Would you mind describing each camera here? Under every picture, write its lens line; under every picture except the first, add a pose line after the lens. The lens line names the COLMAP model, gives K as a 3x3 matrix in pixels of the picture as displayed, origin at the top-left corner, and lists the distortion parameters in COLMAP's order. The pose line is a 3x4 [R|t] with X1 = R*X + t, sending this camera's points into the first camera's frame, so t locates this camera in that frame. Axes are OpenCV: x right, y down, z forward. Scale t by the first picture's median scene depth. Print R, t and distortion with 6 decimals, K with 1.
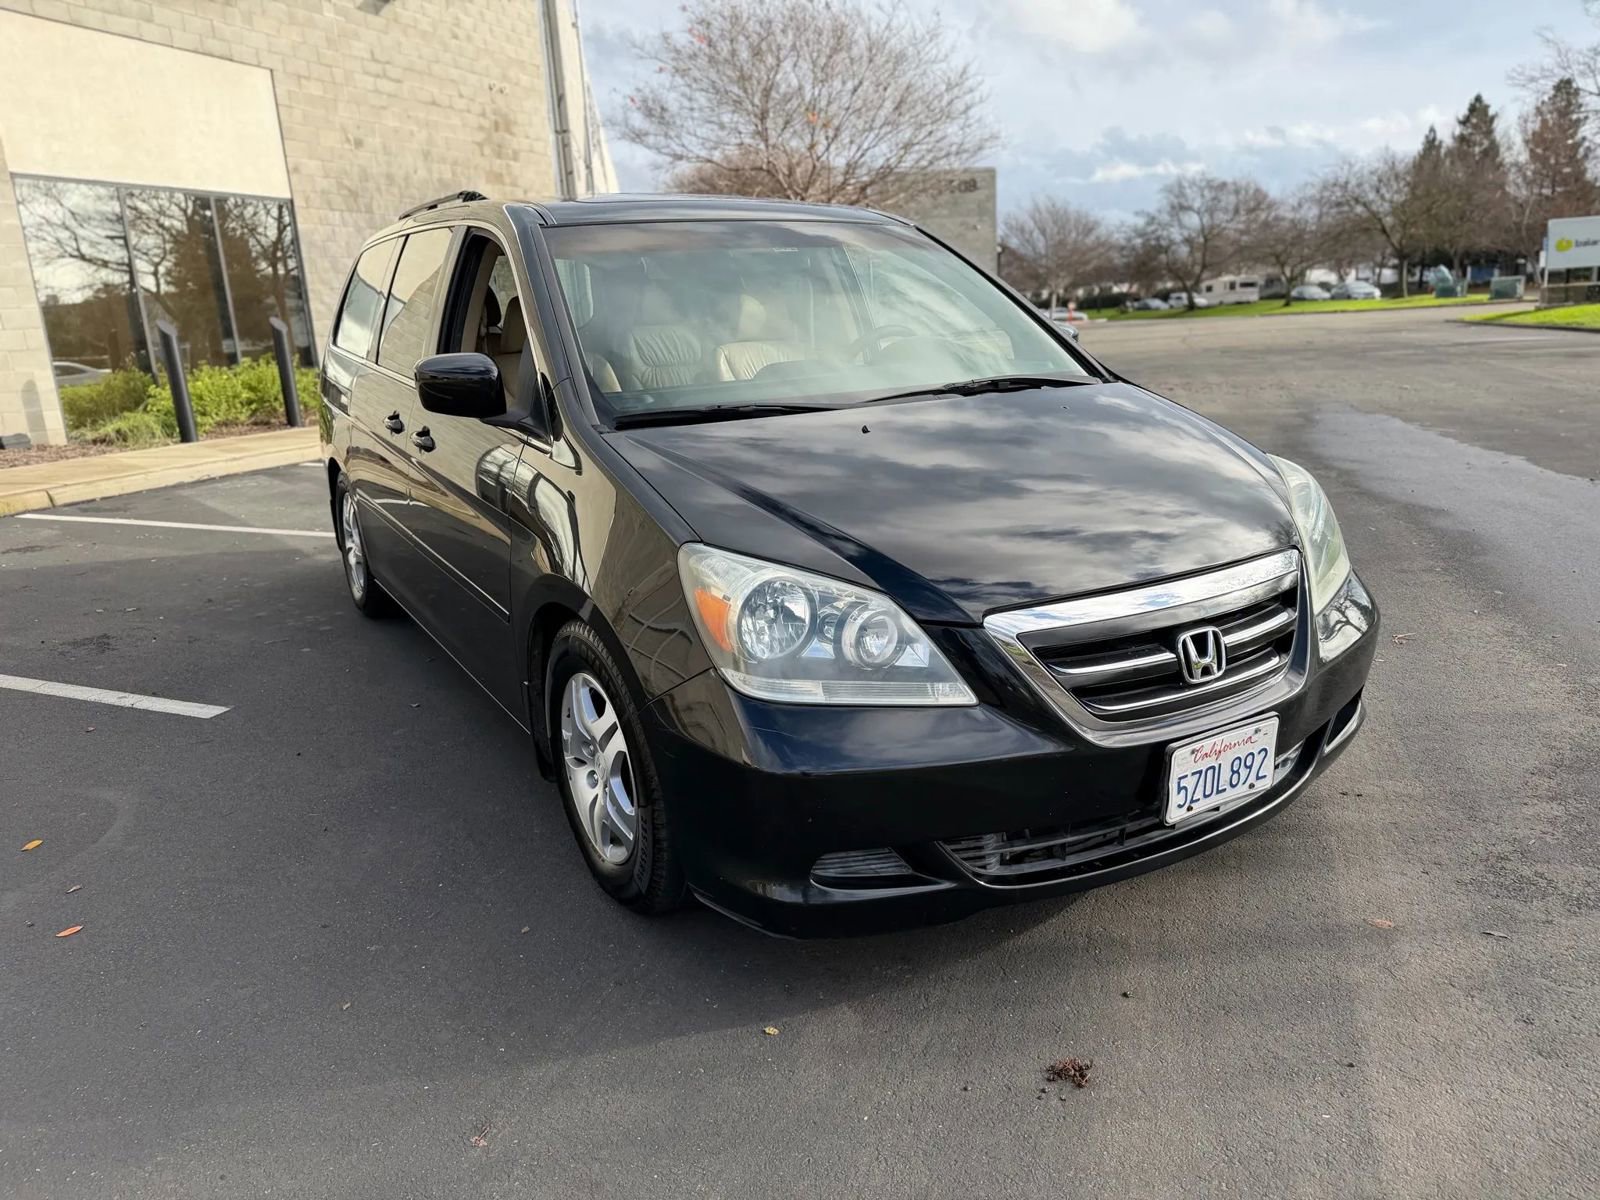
lens RADIAL K [[1136.1, 0, 804.6], [0, 1136.1, 598.7], [0, 0, 1]] dist [0.026630, -0.031998]
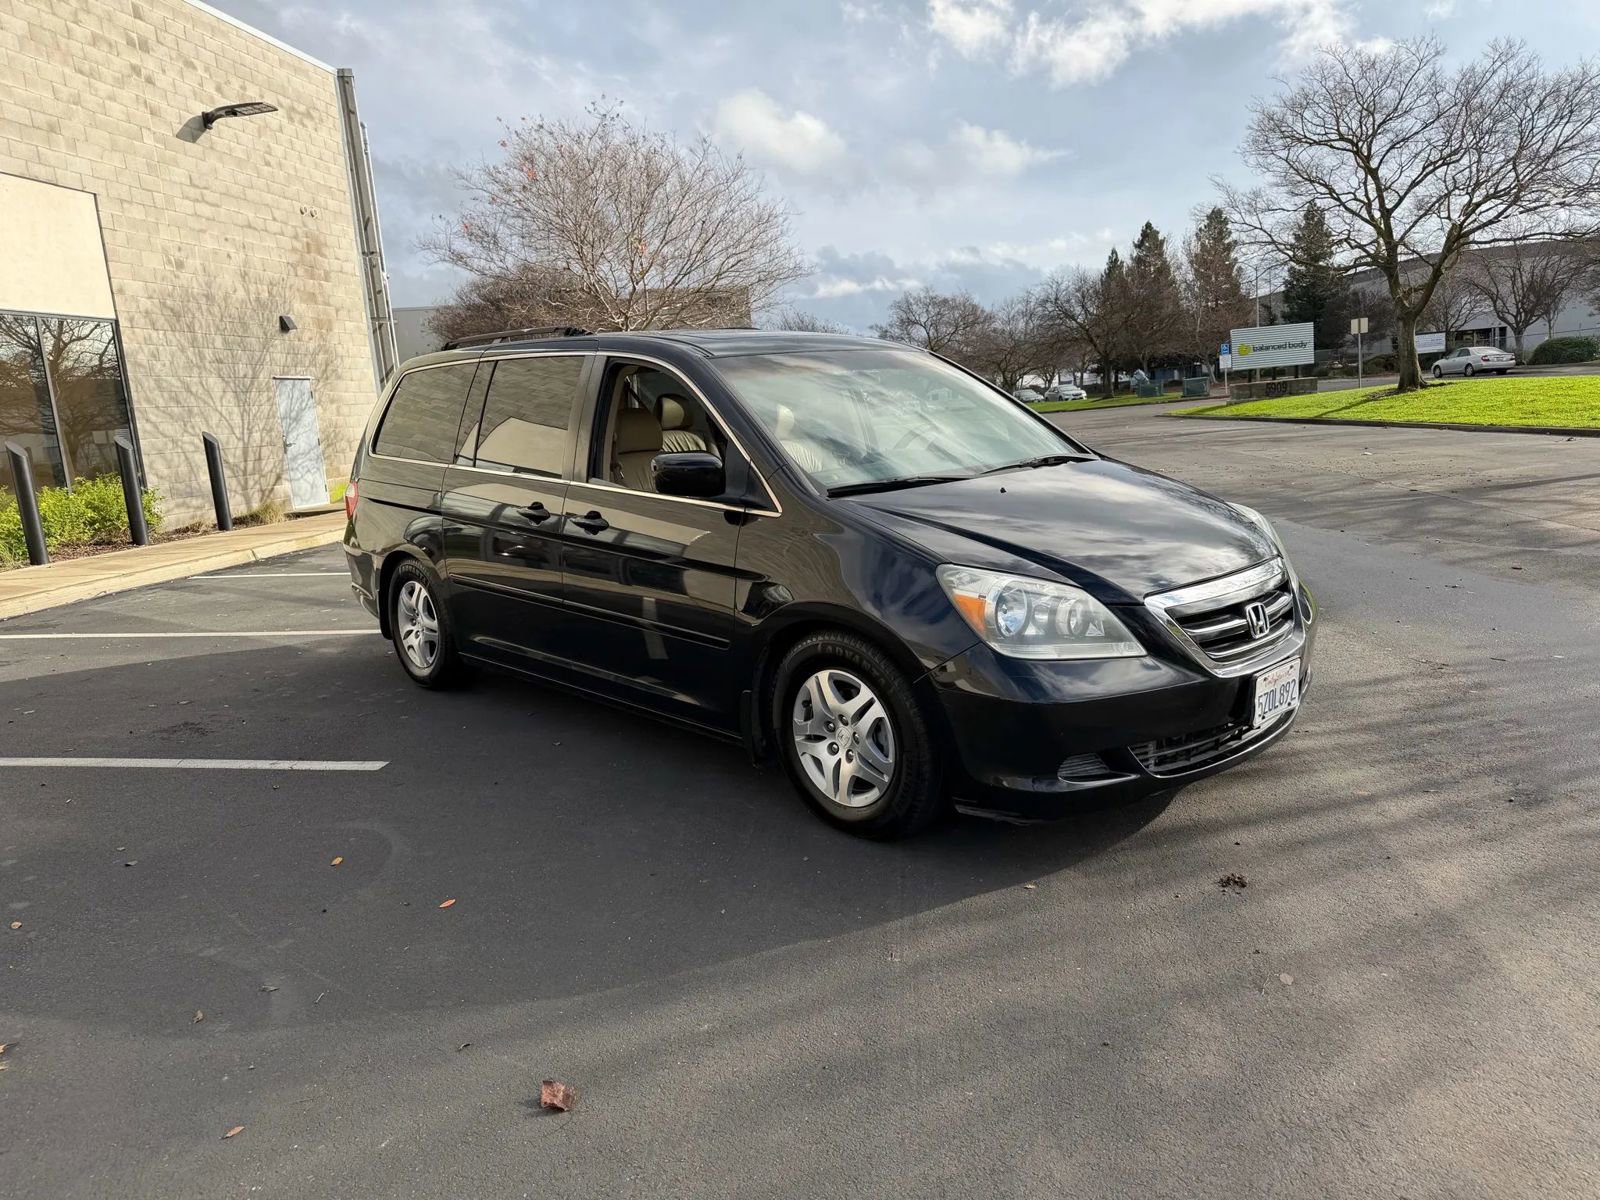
lens RADIAL K [[1136.1, 0, 792.1], [0, 1136.1, 593.4], [0, 0, 1]] dist [0.026630, -0.031998]
pose [[0.977345, -0.053730, 0.204717, -0.092287], [0.072789, 0.993569, -0.086732, 0.015859], [-0.198740, 0.099669, 0.974971, -0.062849]]
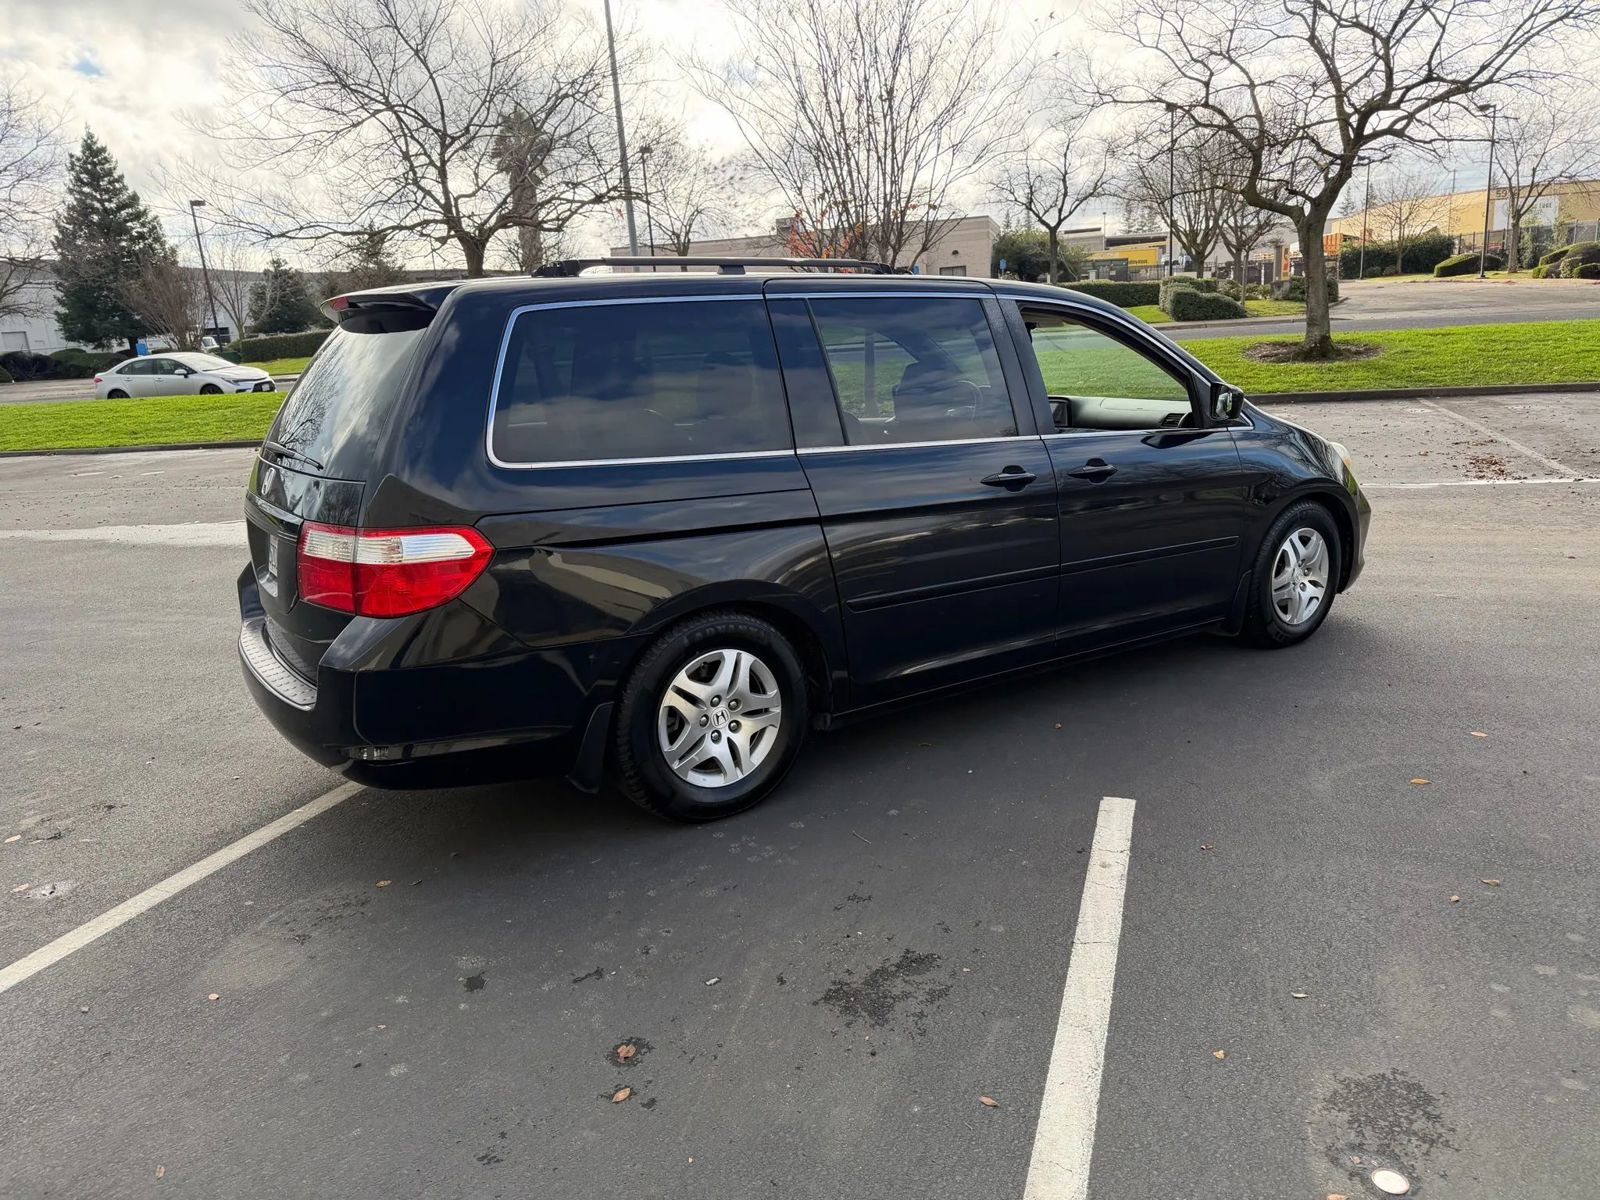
lens RADIAL K [[1136.1, 0, 809.8], [0, 1136.1, 593.6], [0, 0, 1]] dist [0.026630, -0.031998]
pose [[-0.057226, -0.187174, 0.980658, -0.378761], [0.302349, 0.932891, 0.195701, -0.085828], [-0.951478, 0.307701, 0.003206, 0.327735]]
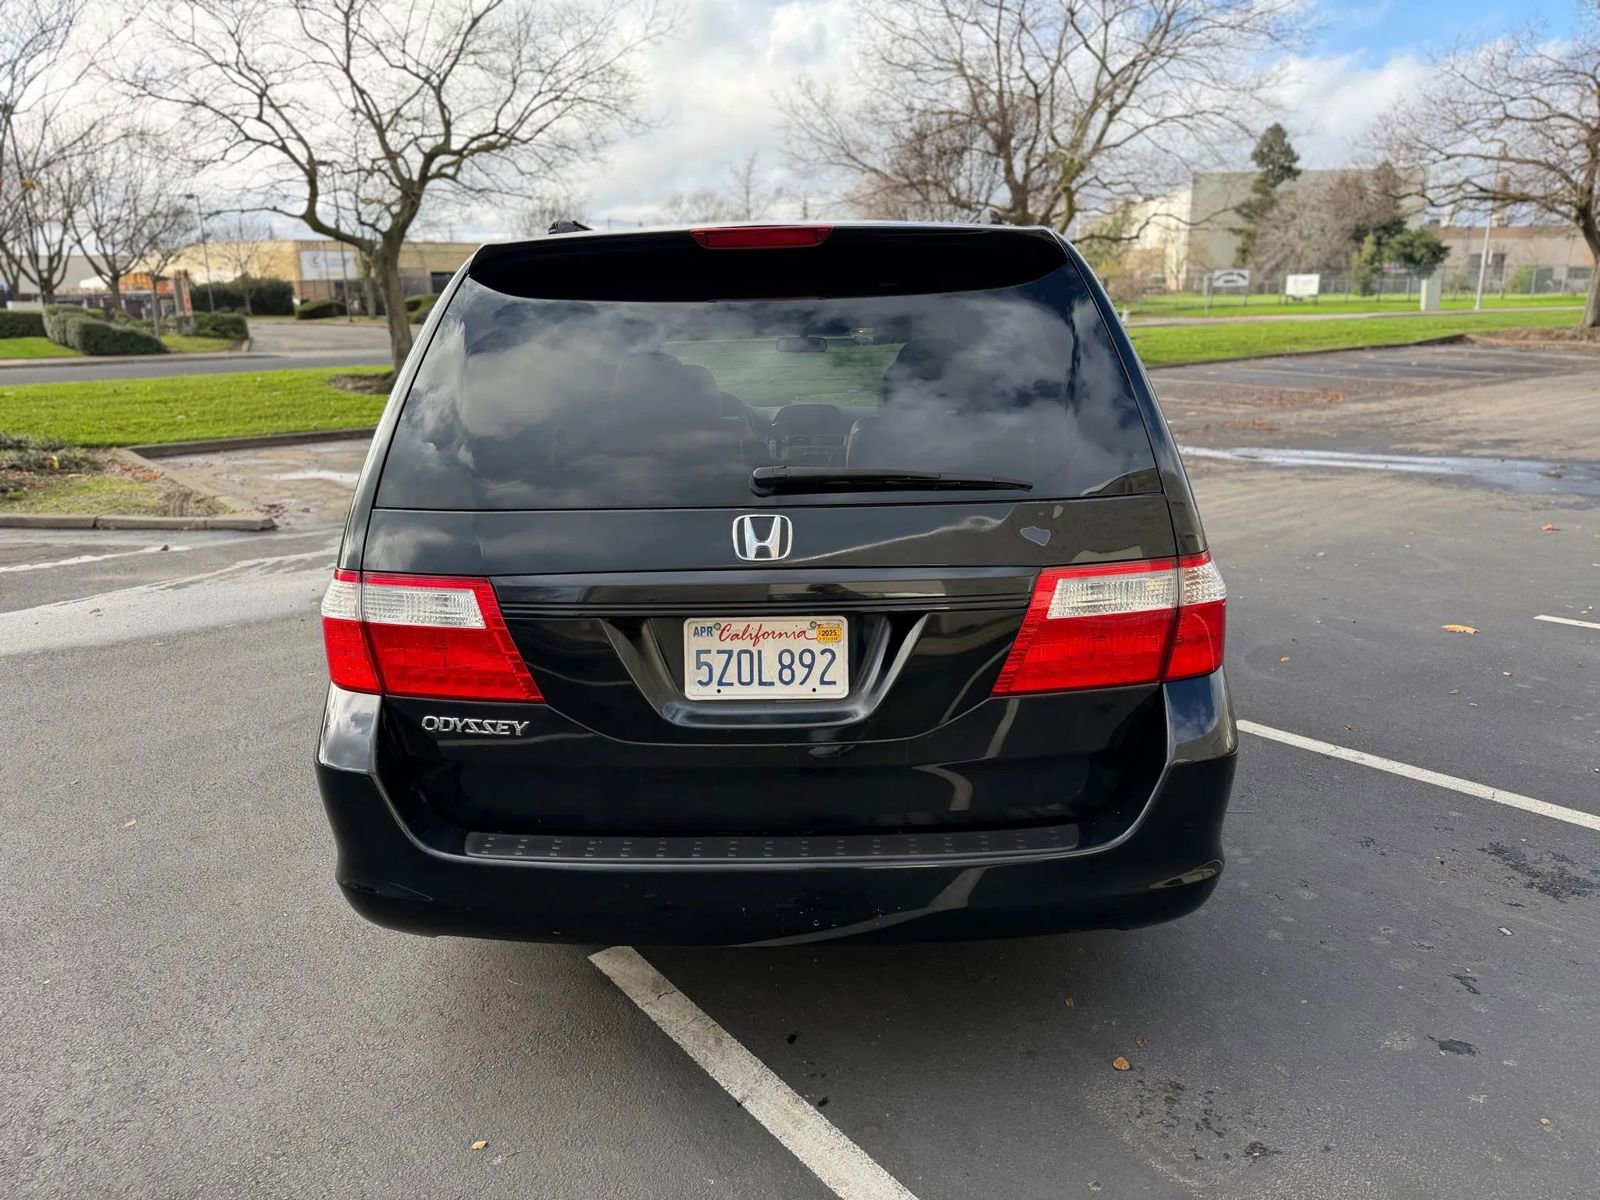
lens RADIAL K [[1136.1, 0, 798.6], [0, 1136.1, 603.6], [0, 0, 1]] dist [0.026630, -0.031998]
pose [[-0.845694, -0.068872, 0.529205, -0.201800], [0.189014, 0.888701, 0.417712, -0.147005], [-0.499074, 0.453284, -0.738552, 0.541389]]
